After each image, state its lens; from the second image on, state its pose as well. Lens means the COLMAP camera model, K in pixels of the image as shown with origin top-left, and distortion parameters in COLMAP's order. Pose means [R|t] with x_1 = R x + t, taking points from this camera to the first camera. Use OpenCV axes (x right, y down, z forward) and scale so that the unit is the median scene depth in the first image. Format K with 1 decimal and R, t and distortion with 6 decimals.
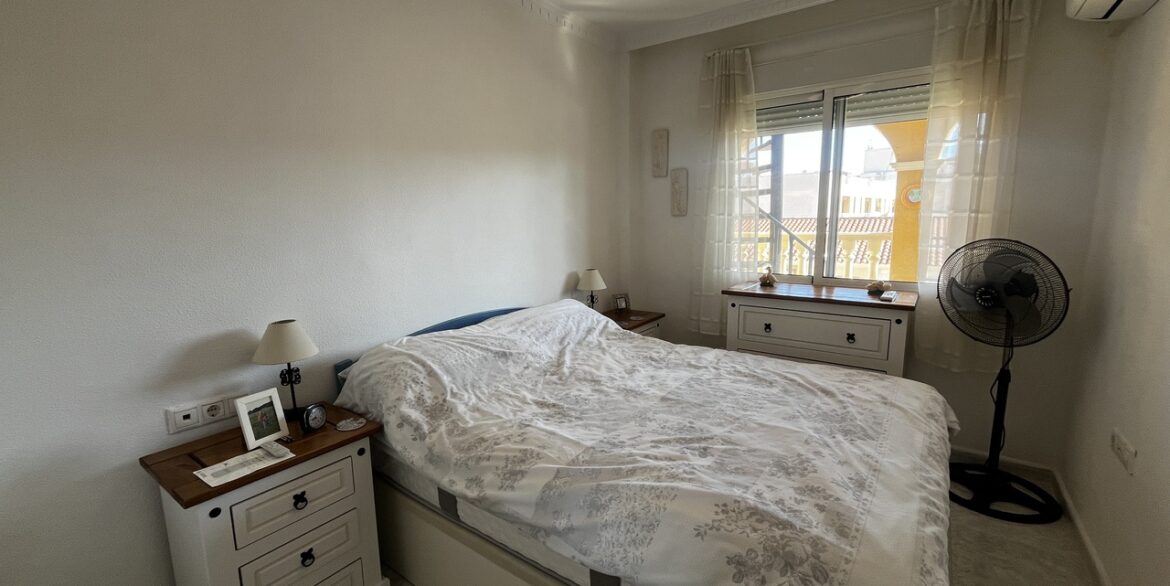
lens RADIAL K [[471.9, 0, 587.4], [0, 471.9, 292.1], [0, 0, 1]] dist [-0.002914, -0.000400]
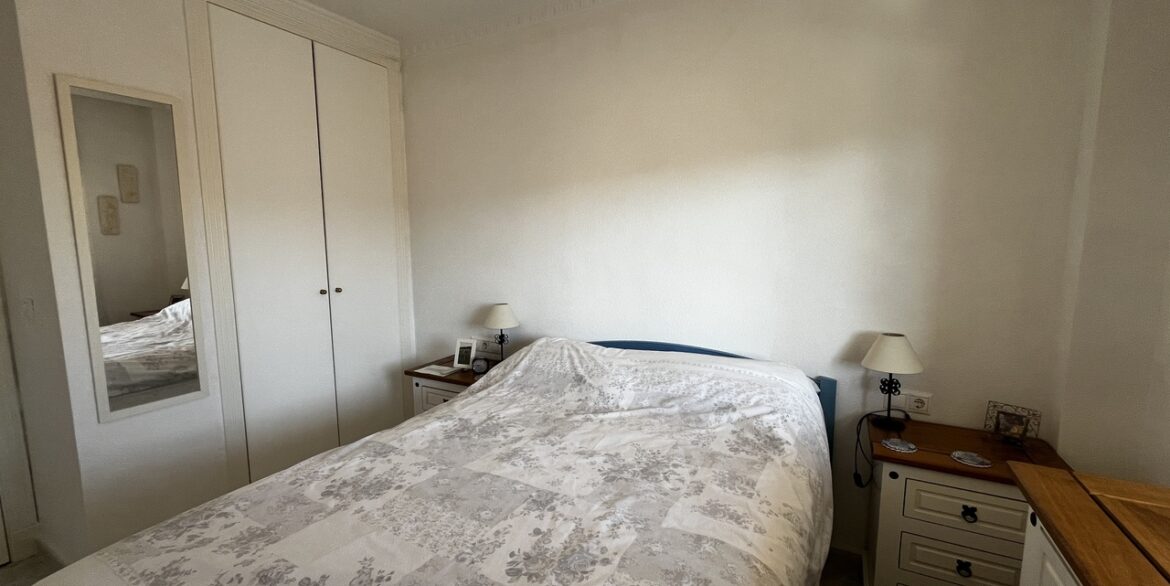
lens RADIAL K [[471.9, 0, 587.4], [0, 471.9, 292.1], [0, 0, 1]] dist [-0.002914, -0.000400]
pose [[0.136567, 0.145856, -0.979834, 0.918802], [-0.137761, 0.982287, 0.127021, -0.212723], [0.981005, 0.117636, 0.154241, 0.975117]]
